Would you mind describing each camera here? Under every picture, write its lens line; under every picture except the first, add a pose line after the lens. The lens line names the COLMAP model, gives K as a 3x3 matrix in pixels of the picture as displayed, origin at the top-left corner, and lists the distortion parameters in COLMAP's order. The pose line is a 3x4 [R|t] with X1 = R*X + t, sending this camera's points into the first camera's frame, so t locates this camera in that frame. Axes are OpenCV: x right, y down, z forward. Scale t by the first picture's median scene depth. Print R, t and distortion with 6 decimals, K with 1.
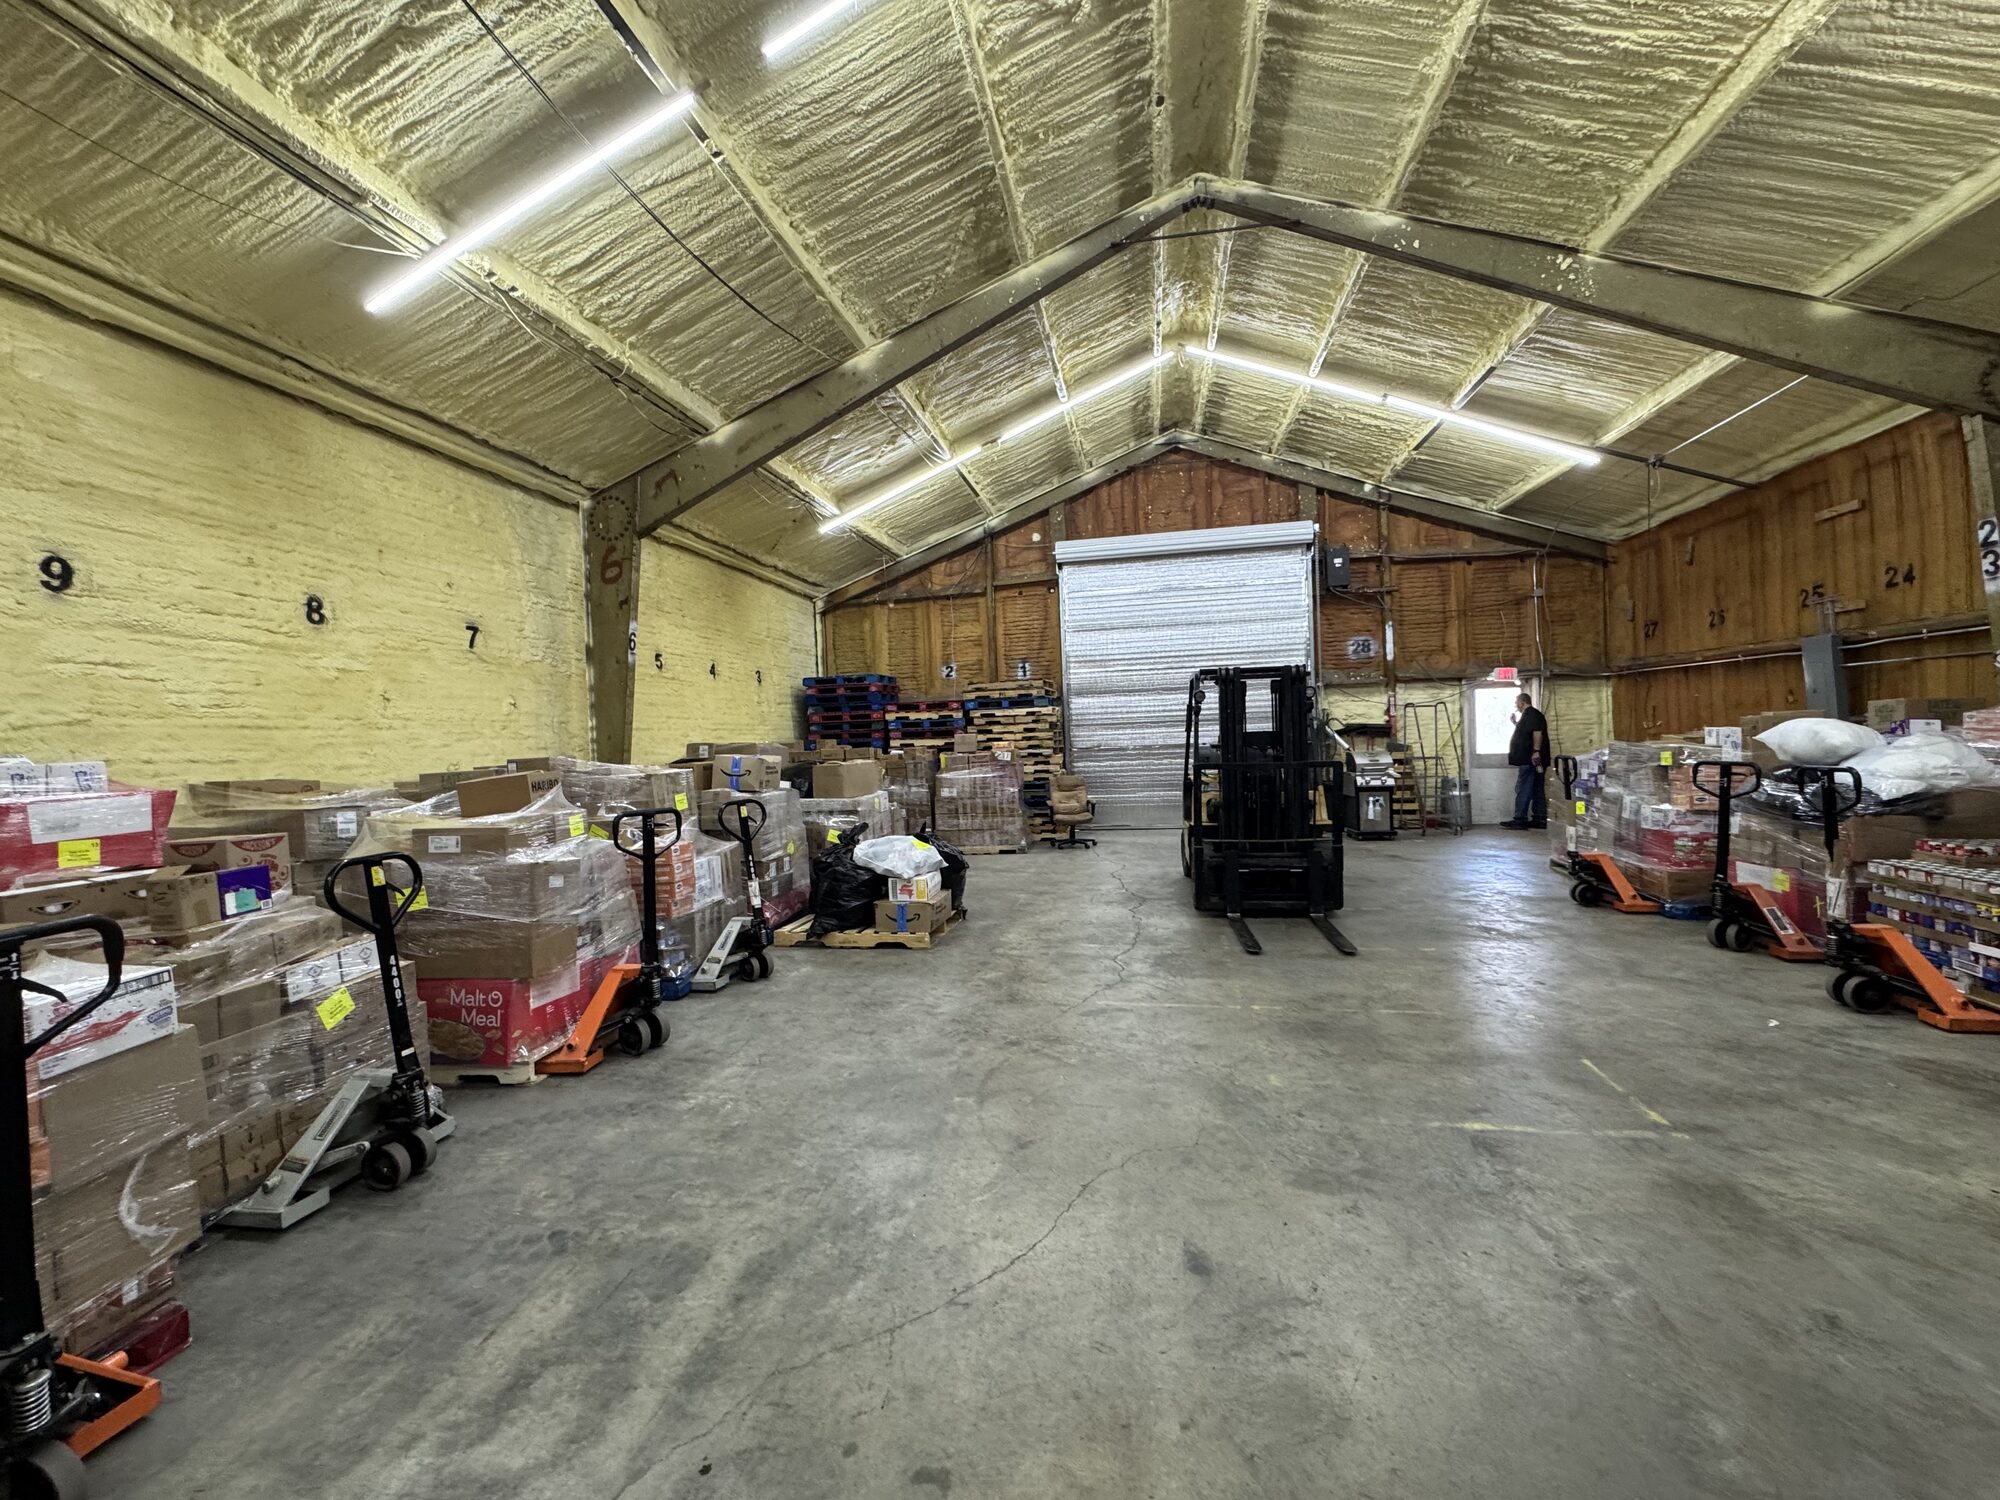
lens RADIAL K [[826.3, 0, 1003.9], [0, 826.3, 754.1], [0, 0, 1]] dist [-0.004367, 0.001238]
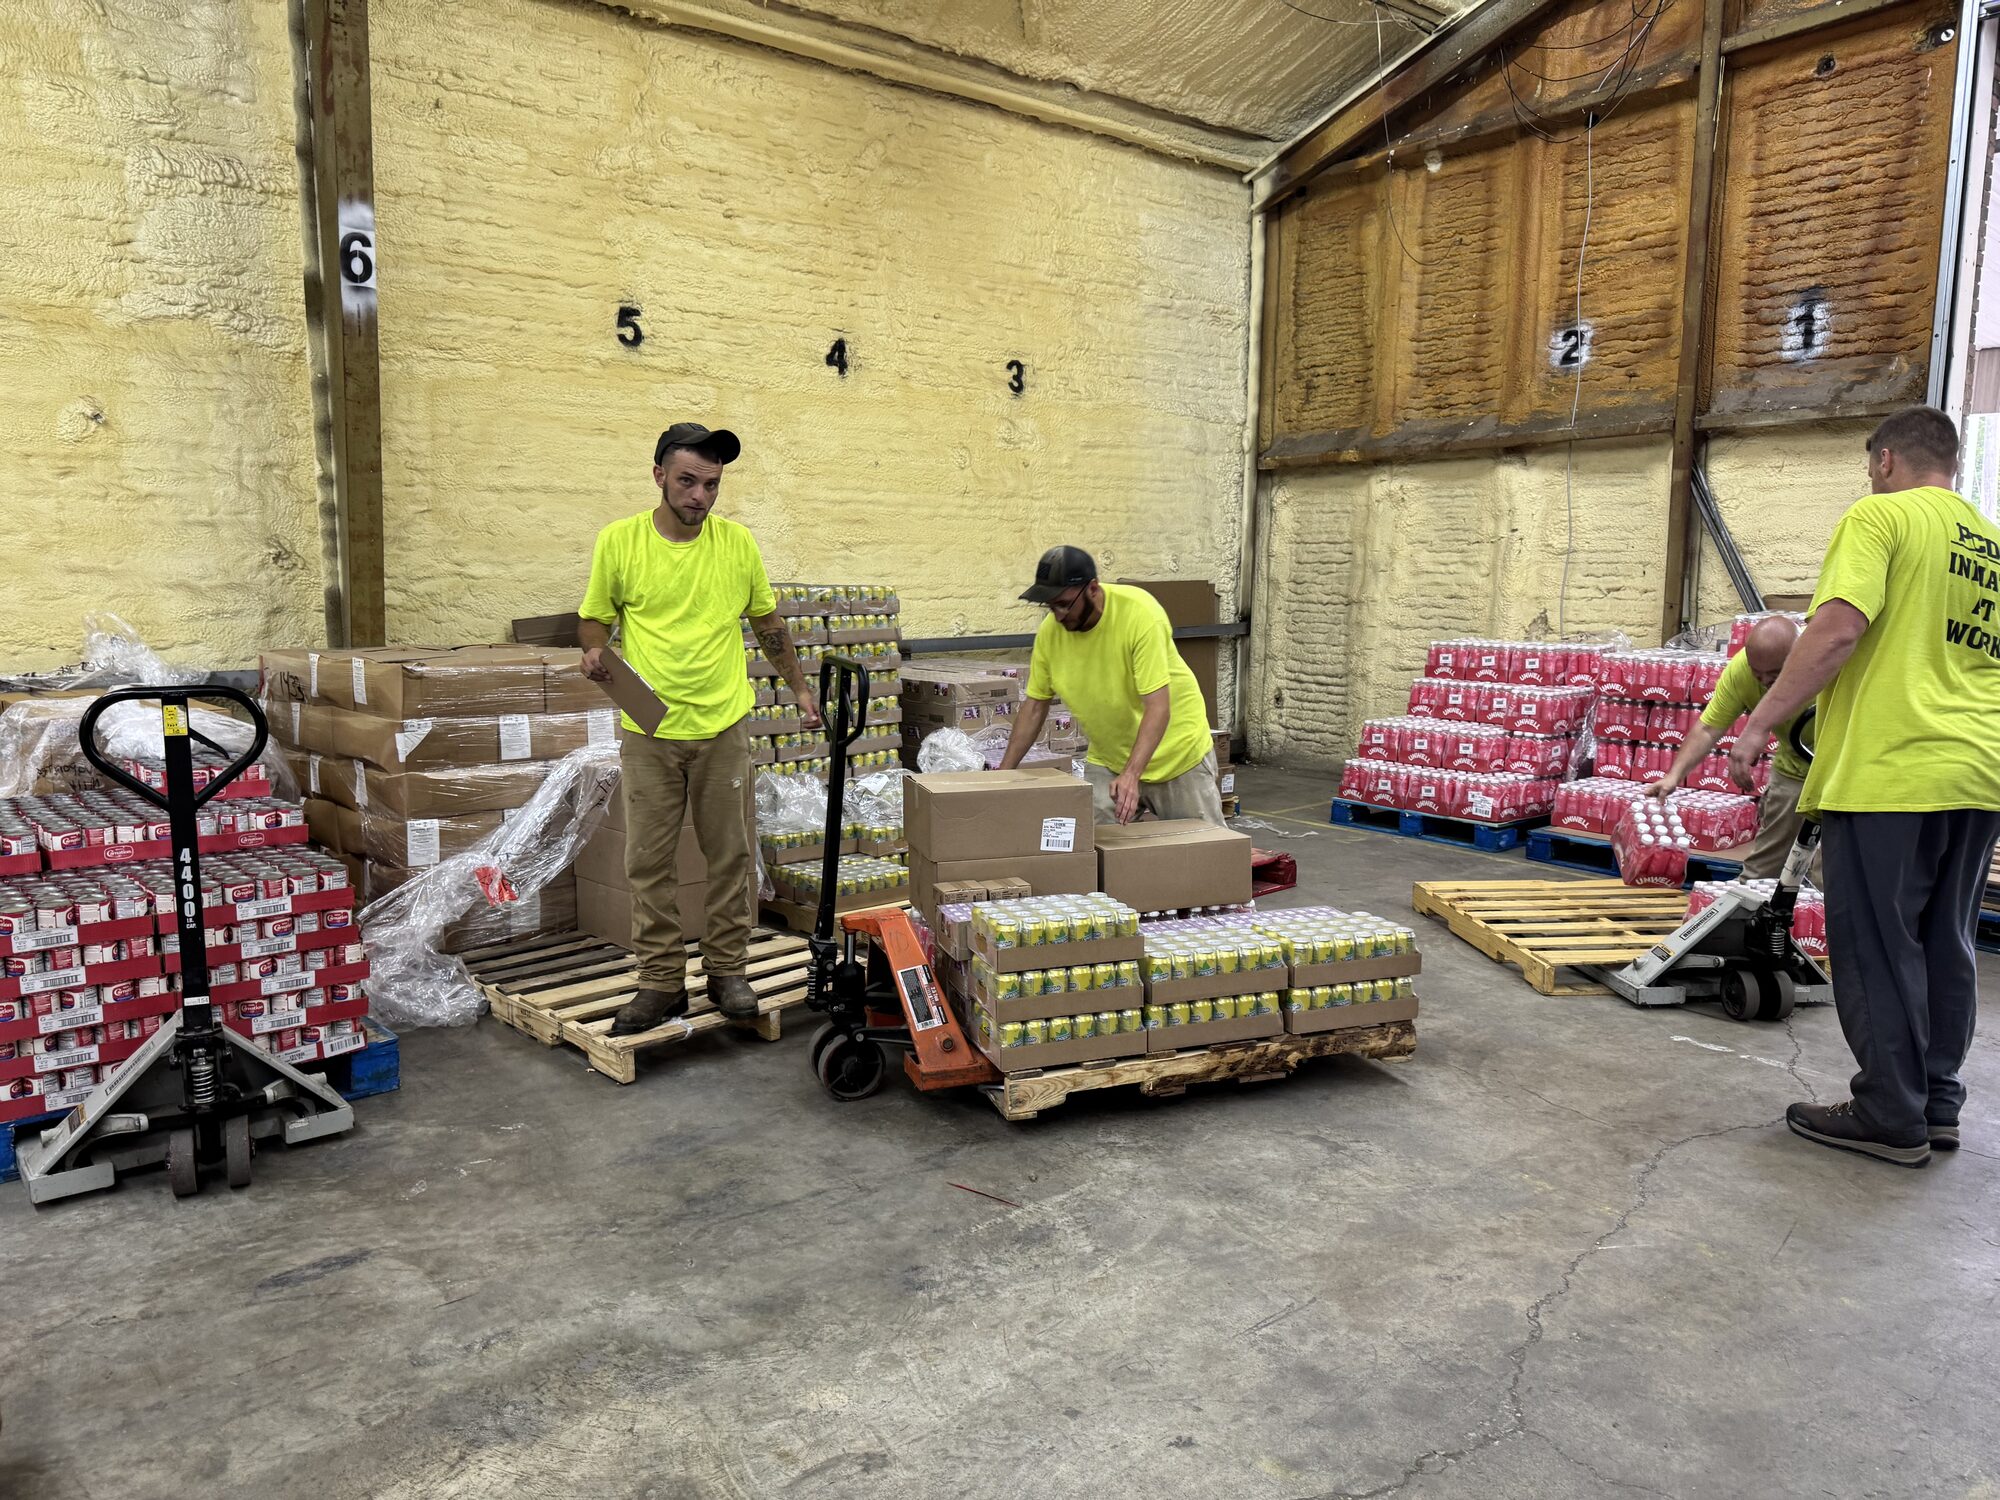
lens RADIAL K [[1413.1, 0, 1043.3], [0, 1413.1, 774.5], [0, 0, 1]] dist [0.038933, -0.043552]
pose [[0.772690, 0.132553, -0.620790, 0.264066], [-0.043649, 0.986735, 0.156361, -0.013053], [0.633281, -0.093722, 0.768226, 0.667957]]
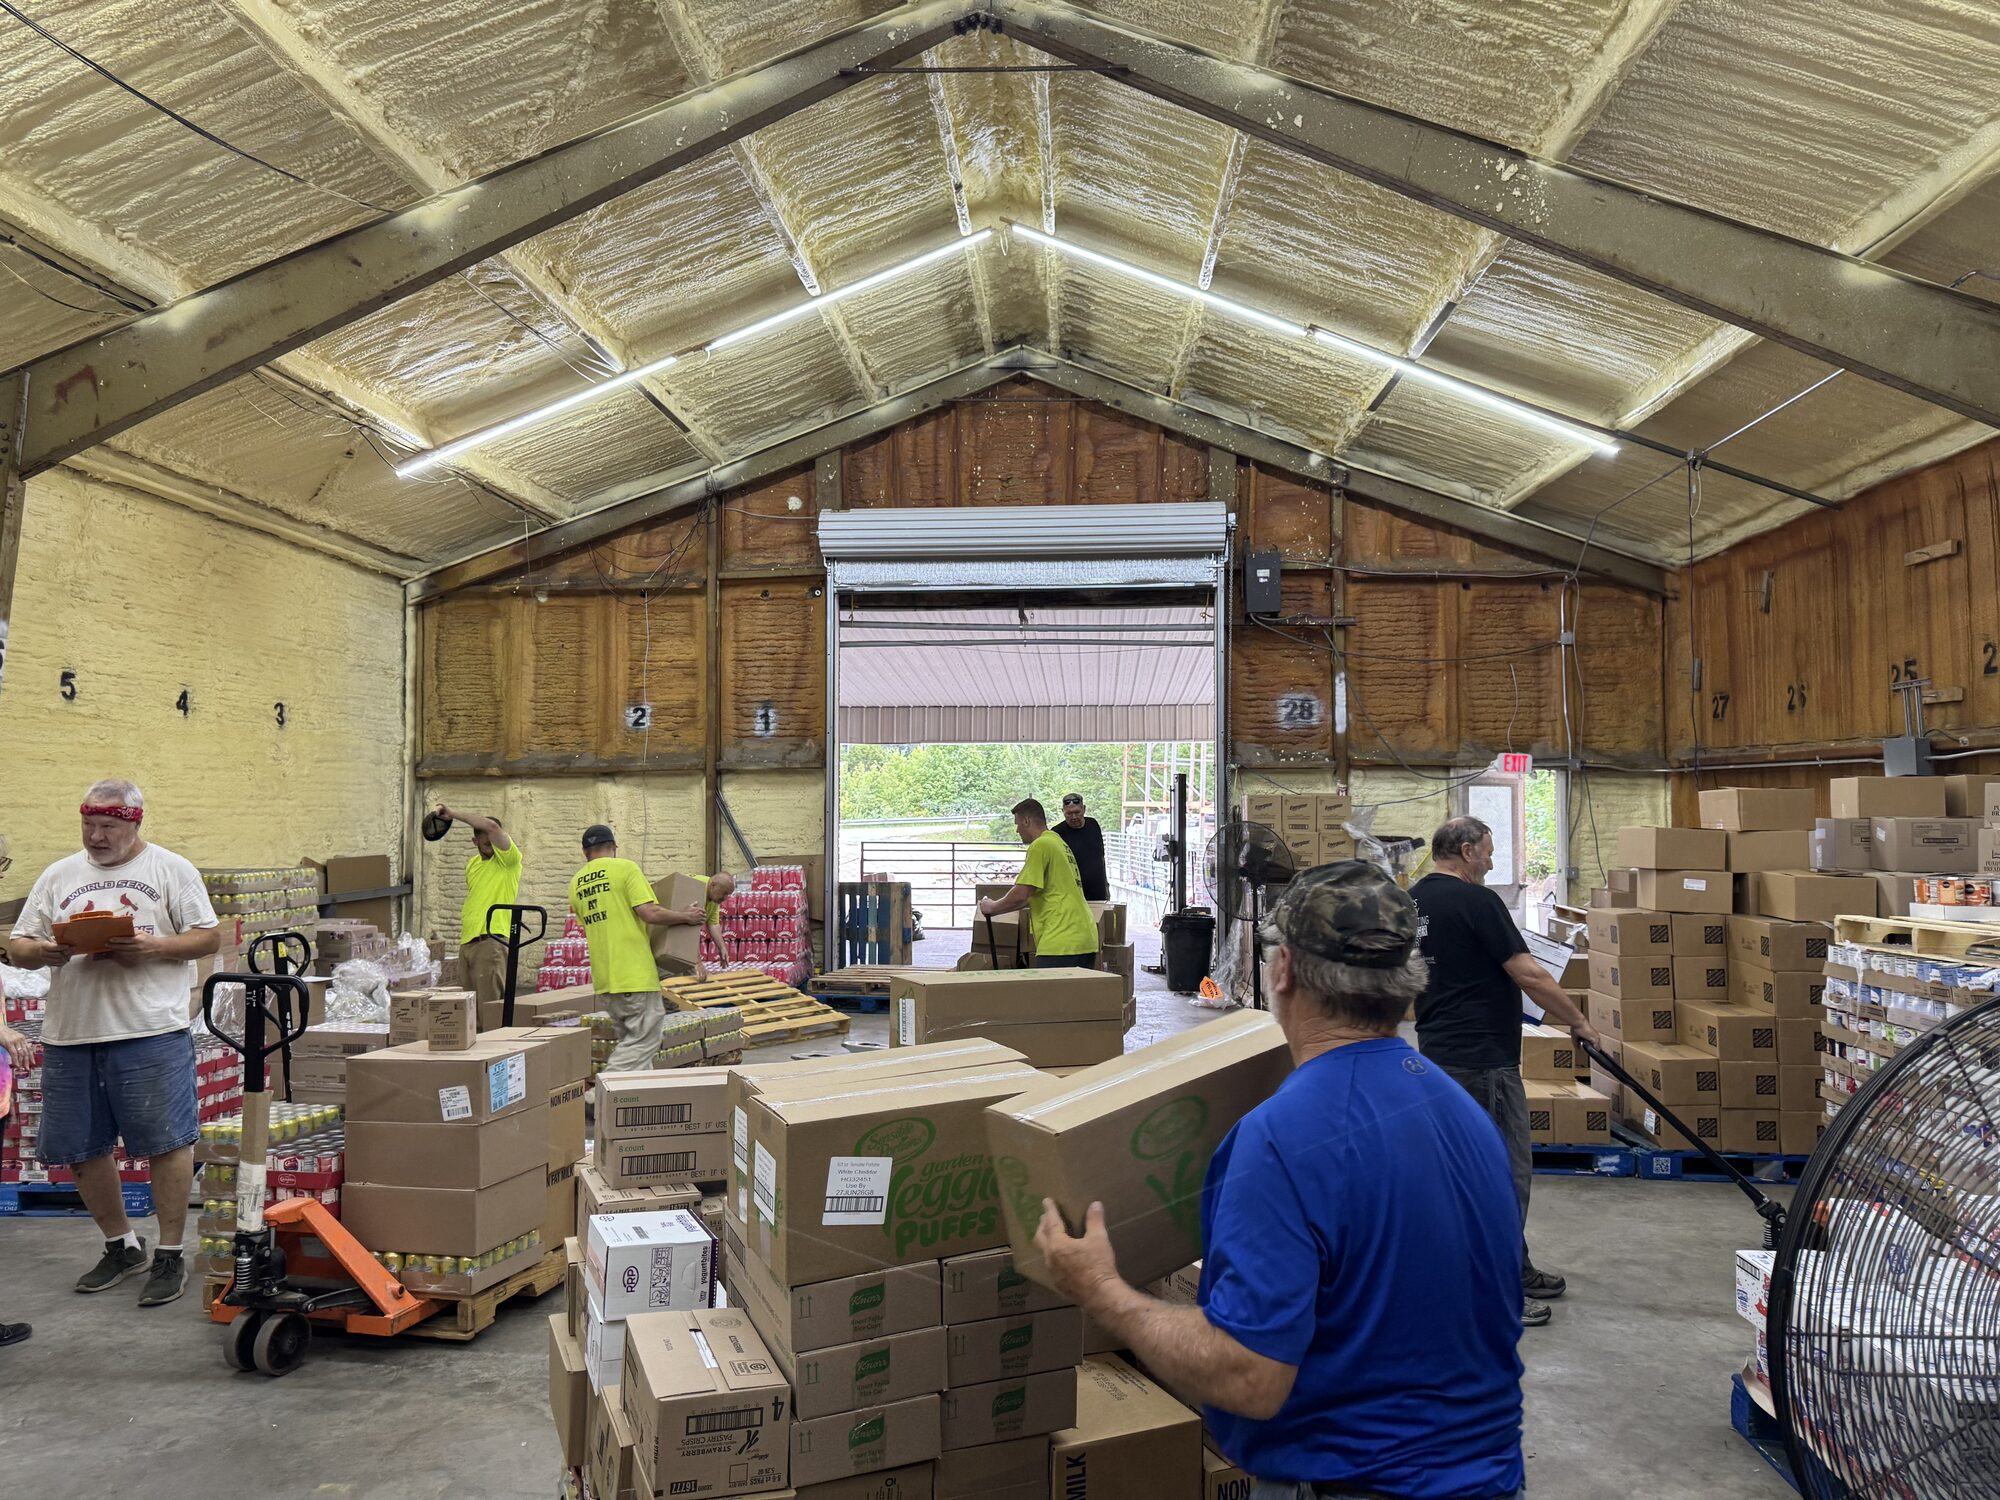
lens RADIAL K [[1413.1, 0, 1004.6], [0, 1413.1, 765.5], [0, 0, 1]] dist [0.038933, -0.043552]
pose [[0.992195, 0.040782, 0.117836, 0.129159], [-0.034474, 0.997886, -0.055087, -0.031509], [-0.119833, 0.050595, 0.991504, -0.054217]]
